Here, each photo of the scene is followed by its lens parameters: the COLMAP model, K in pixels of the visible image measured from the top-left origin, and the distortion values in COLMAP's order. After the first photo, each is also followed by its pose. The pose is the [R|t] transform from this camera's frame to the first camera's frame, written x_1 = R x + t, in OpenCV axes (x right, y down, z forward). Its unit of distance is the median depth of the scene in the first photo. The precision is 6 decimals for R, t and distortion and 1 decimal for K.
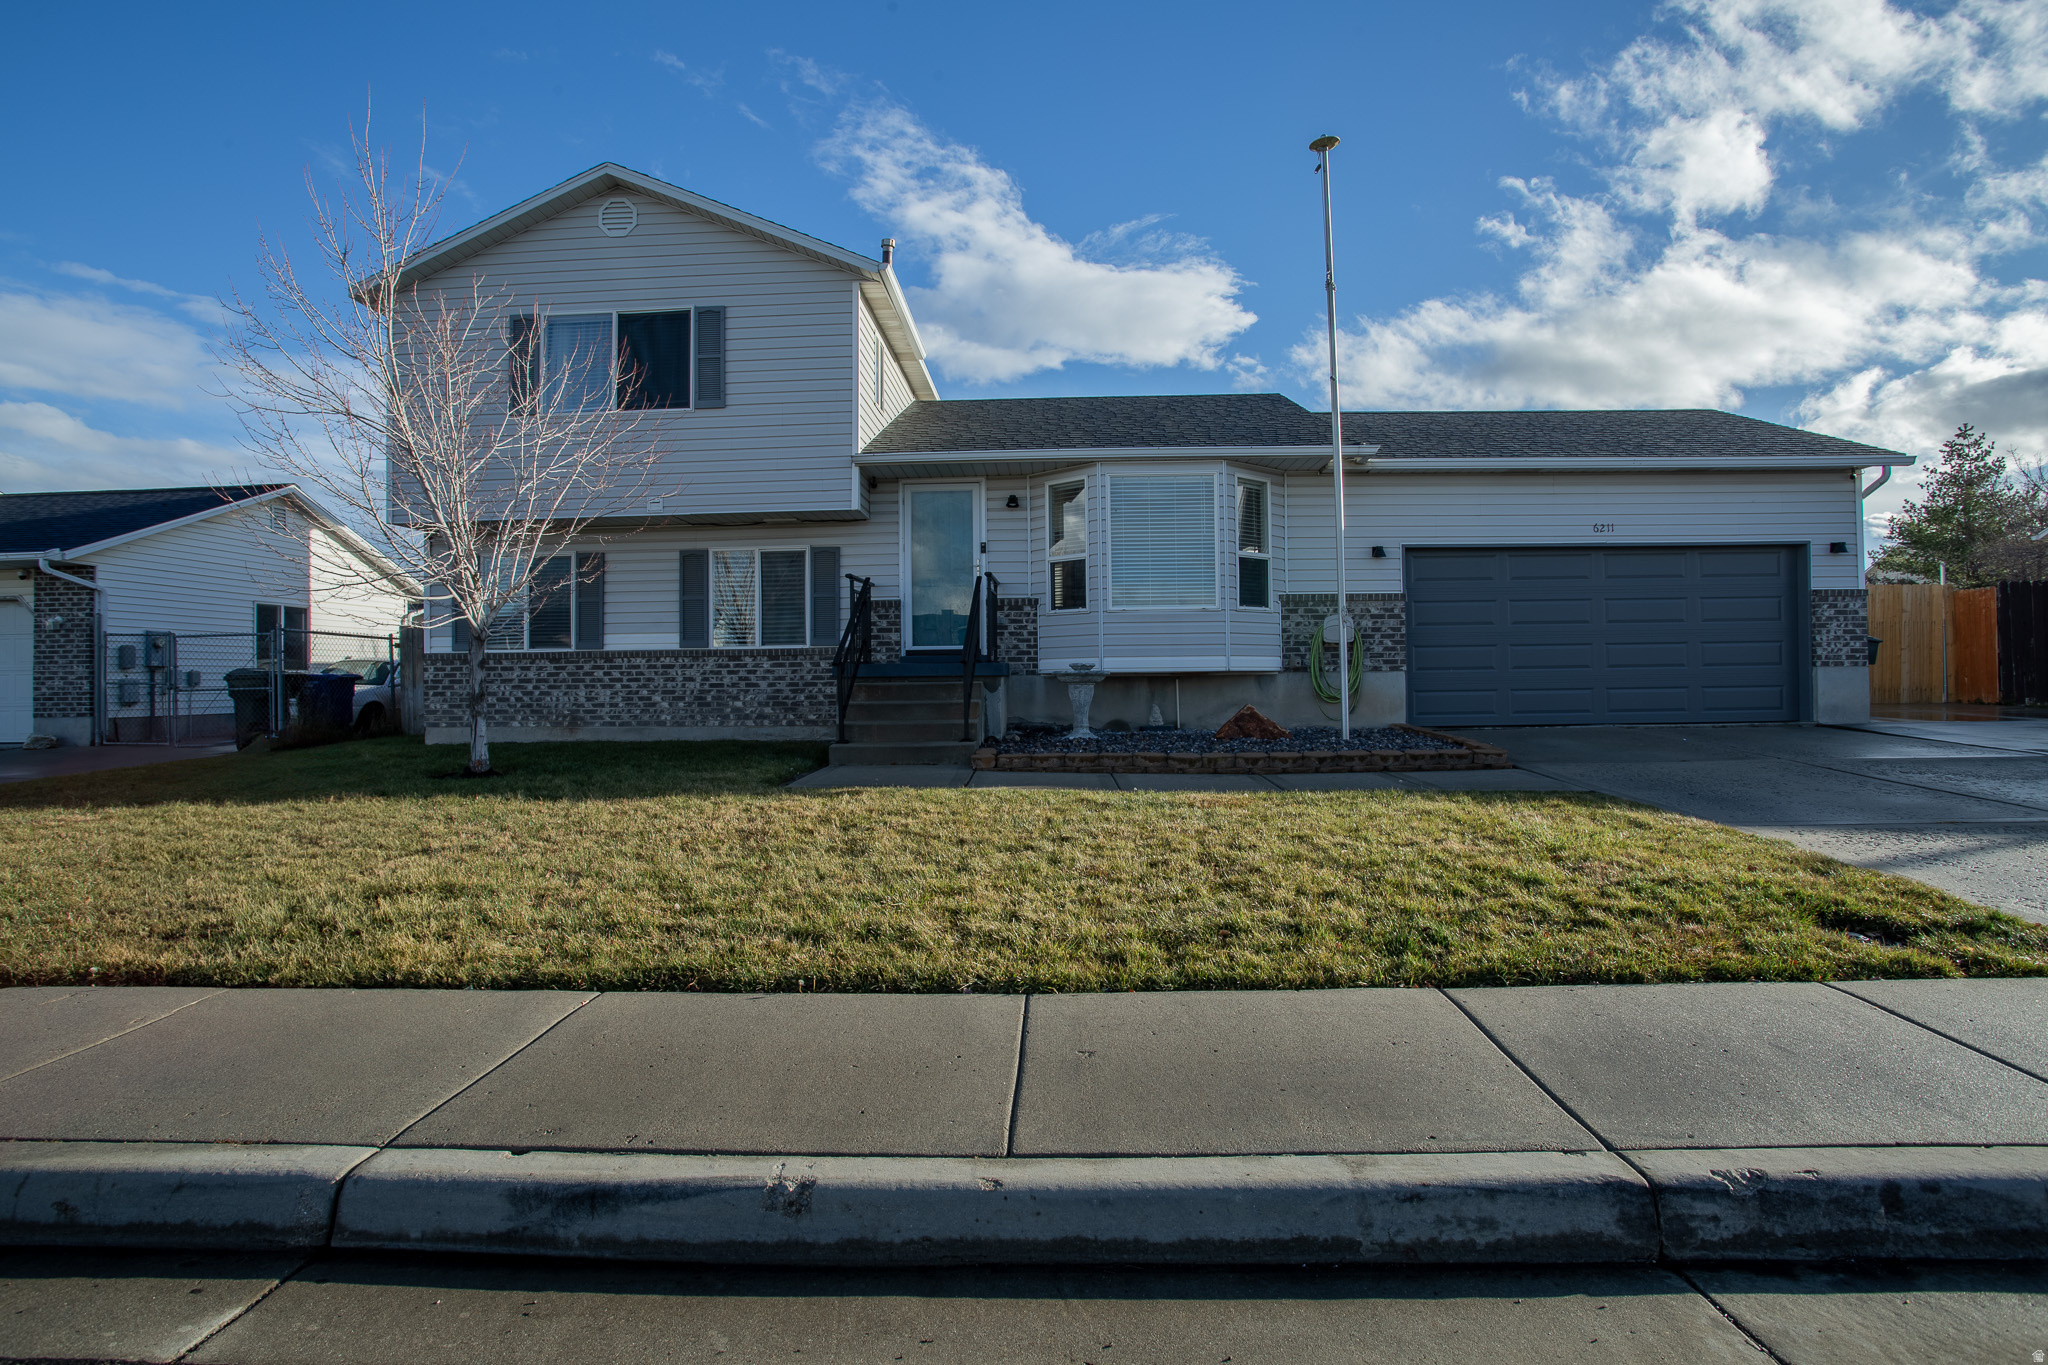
lens RADIAL K [[1008.2, 0, 1023.7], [0, 1008.2, 666.6], [0, 0, 1]] dist [-0.054698, 0.019855]
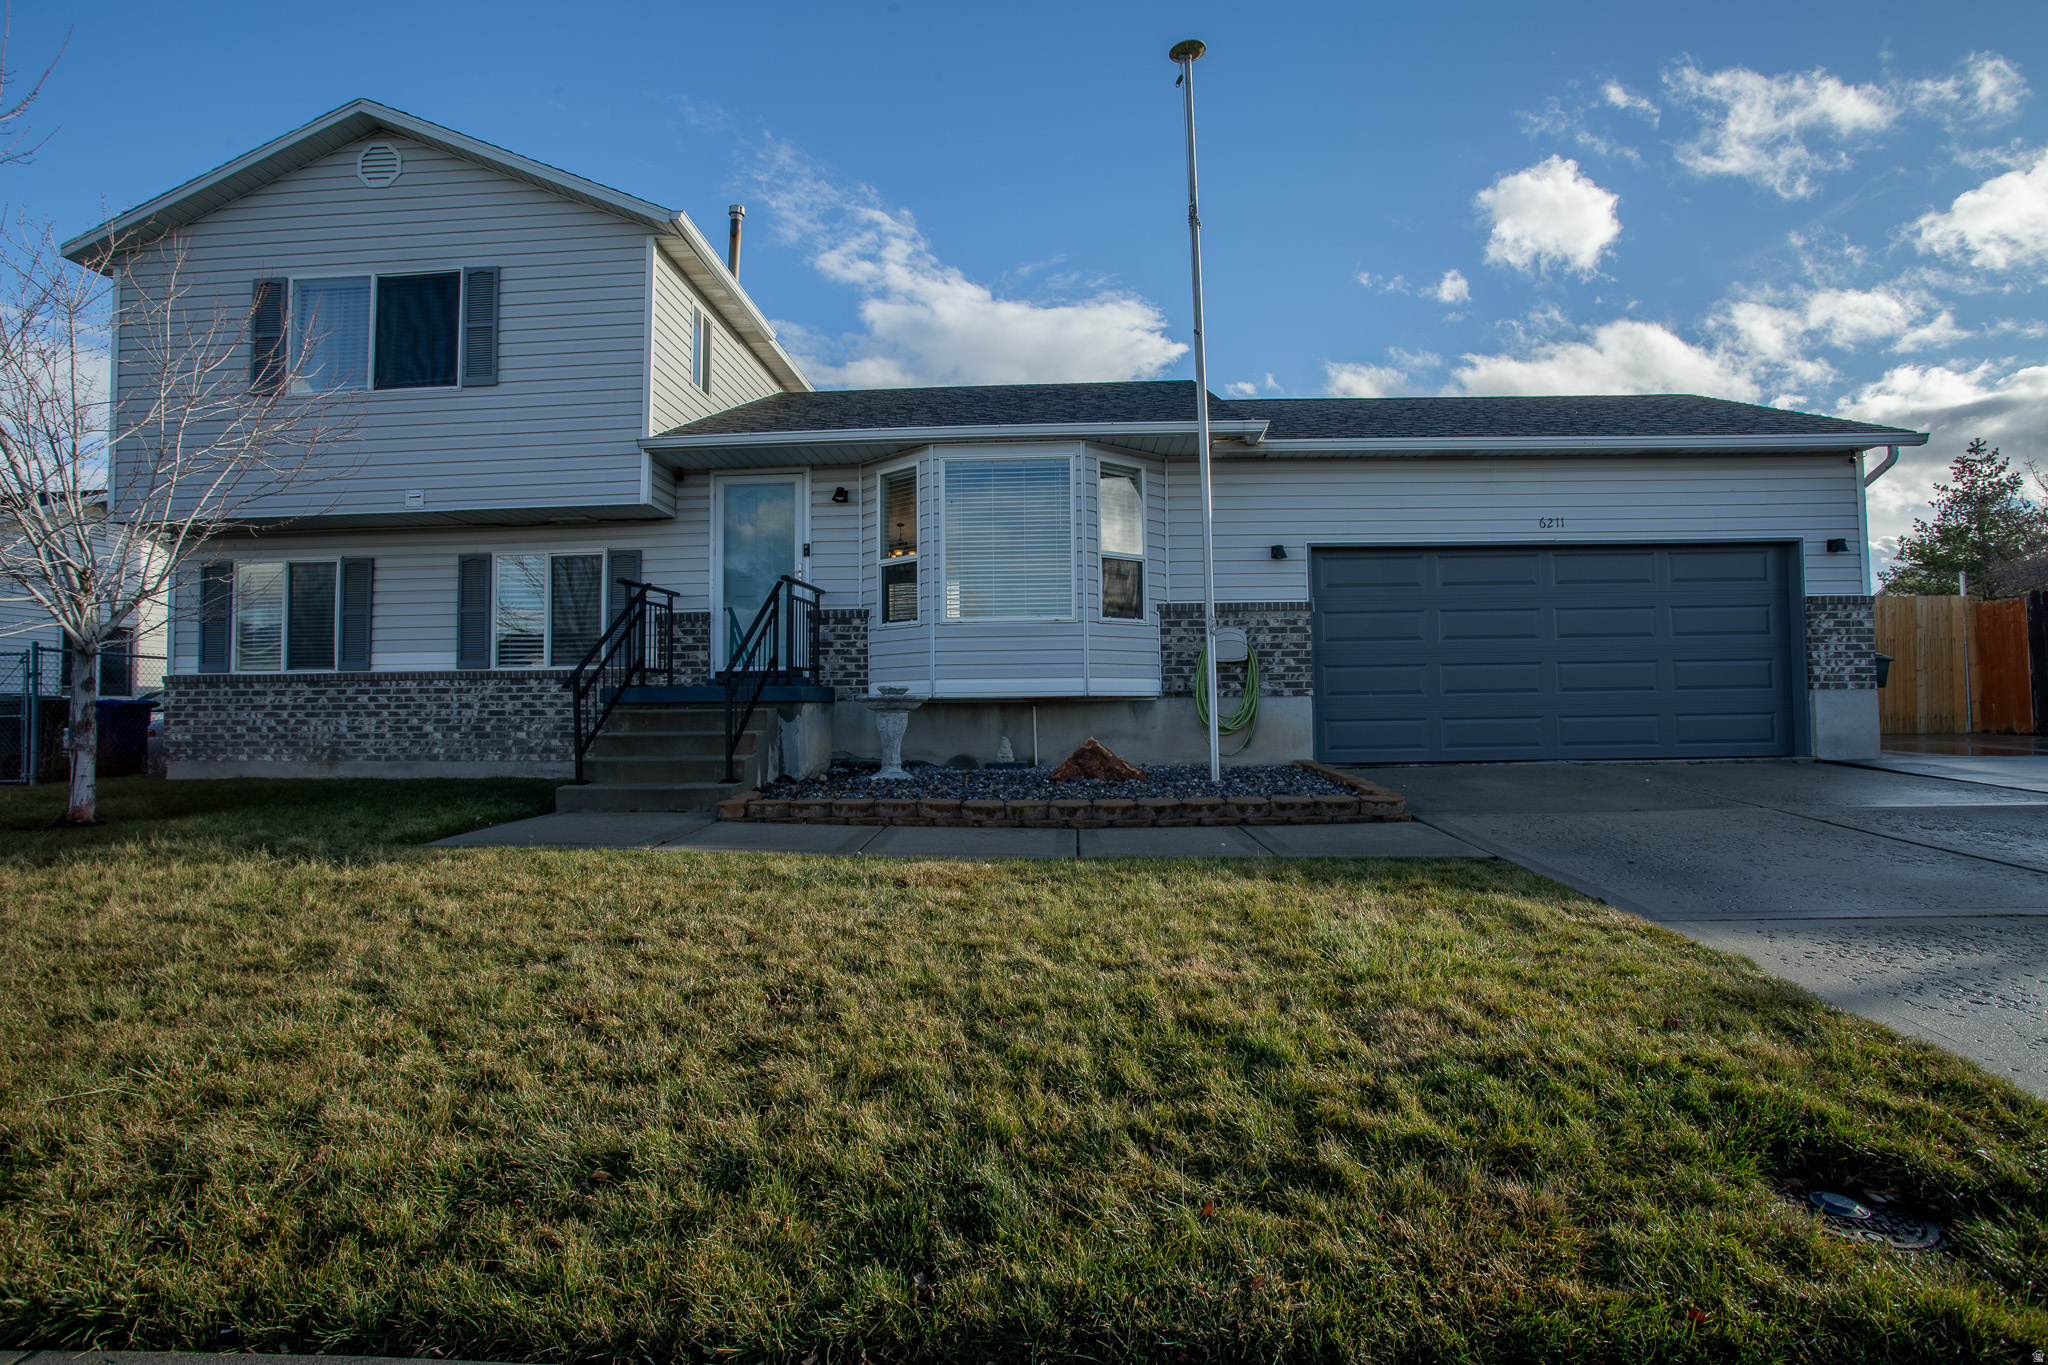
lens RADIAL K [[1008.2, 0, 1020.9], [0, 1008.2, 666.6], [0, 0, 1]] dist [-0.054698, 0.019855]
pose [[0.999951, -0.000788, -0.009828, 0.149669], [0.000504, 0.999583, -0.028859, 0.004092], [0.009846, 0.028853, 0.999535, 0.168417]]
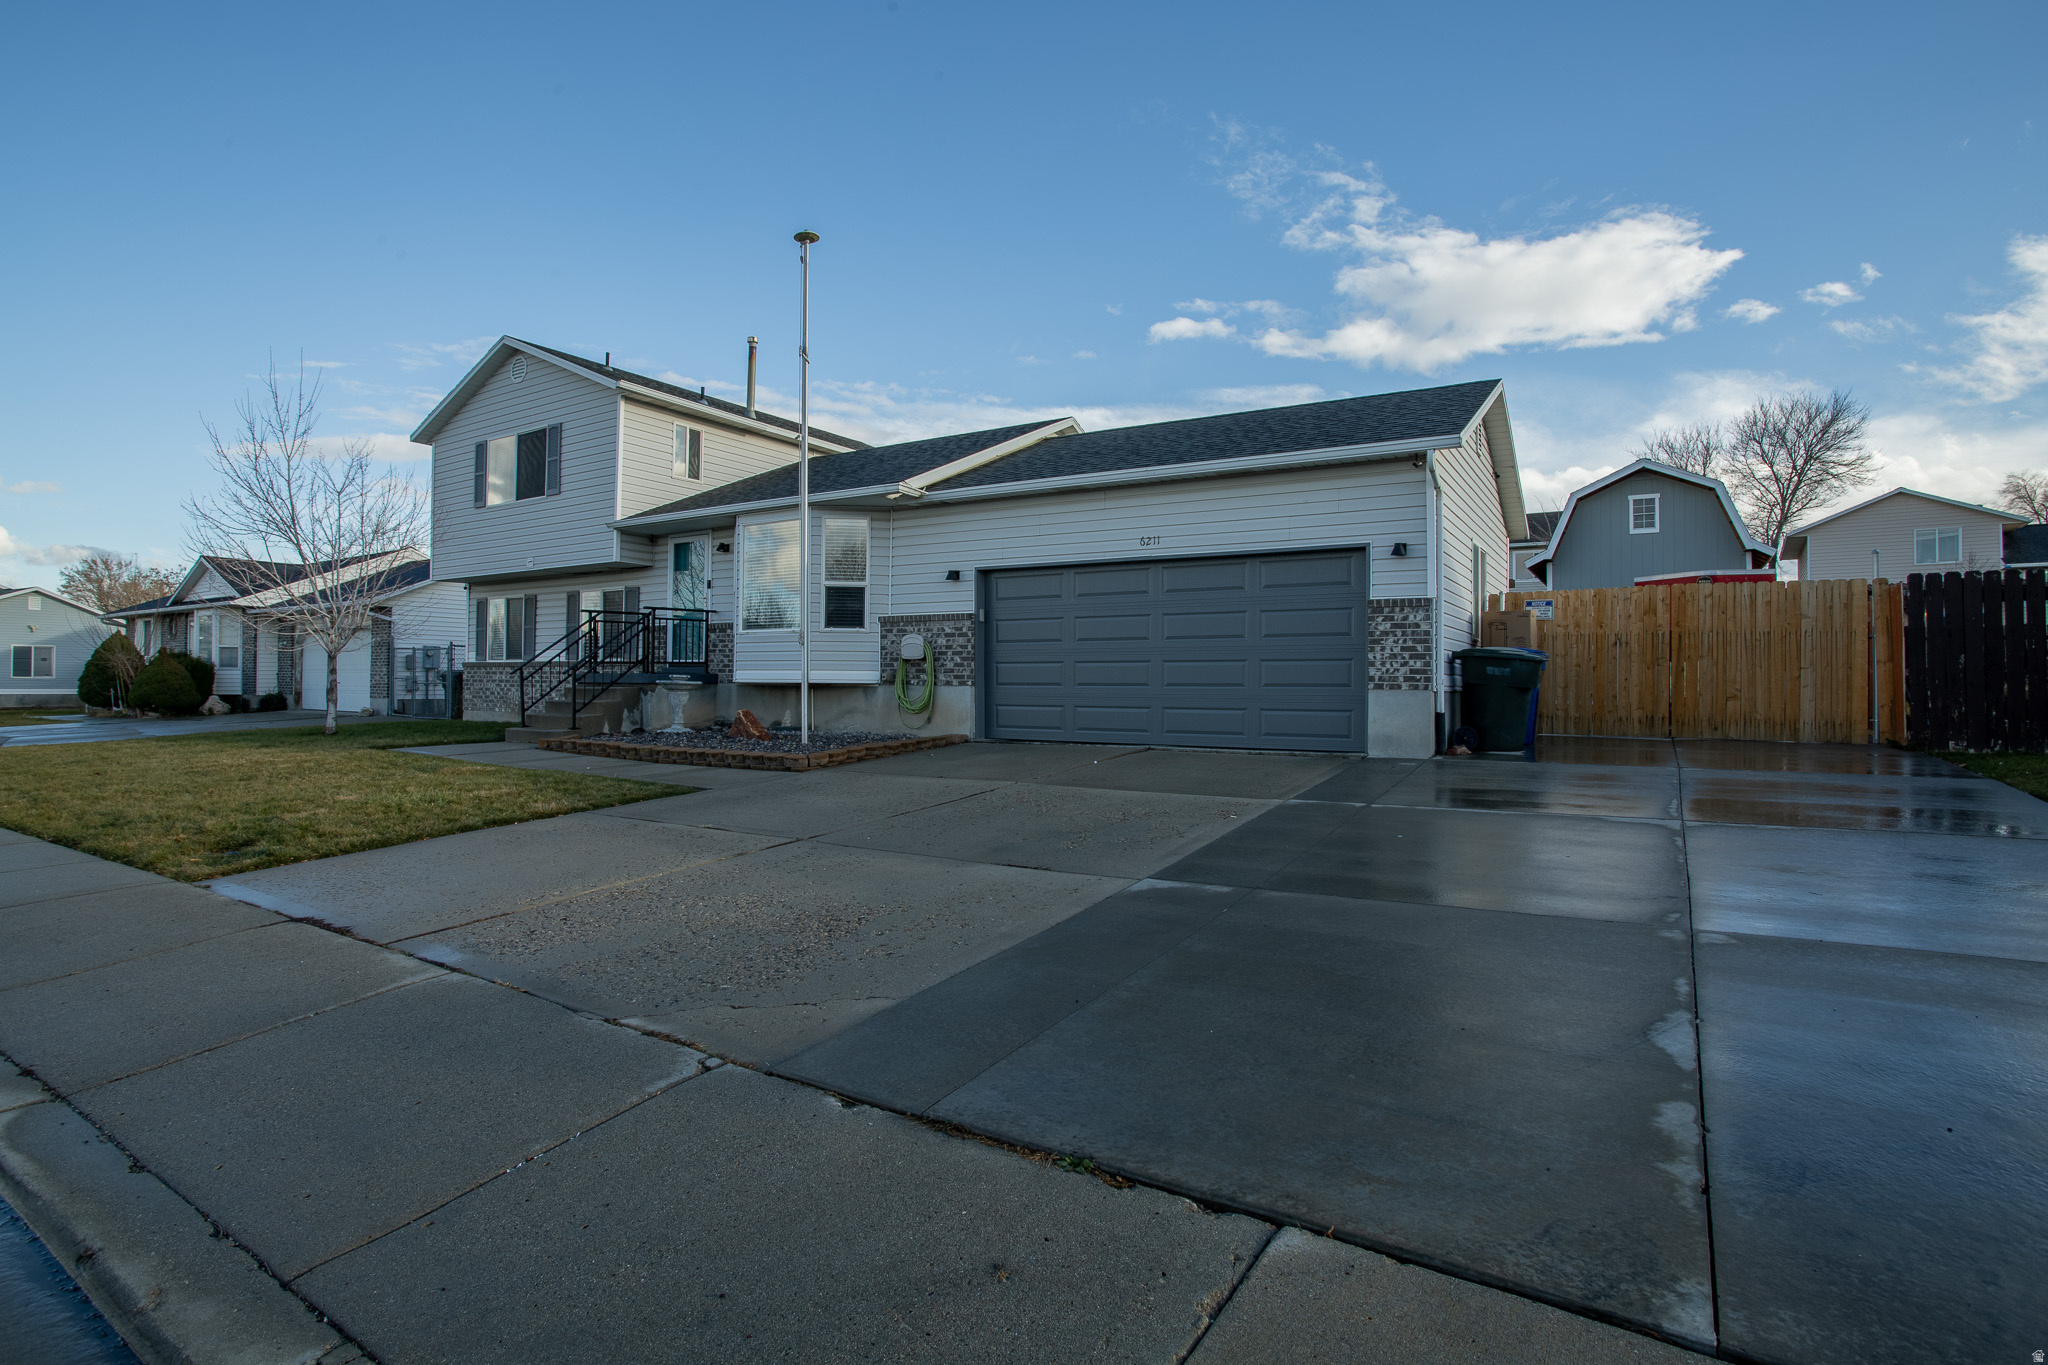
lens RADIAL K [[1008.2, 0, 1029.8], [0, 1008.2, 675.8], [0, 0, 1]] dist [-0.054698, 0.019855]
pose [[0.867375, 0.013839, -0.497463, 0.978623], [-0.010163, 0.999897, 0.010096, -0.017629], [0.497552, -0.003701, 0.867426, 0.091508]]
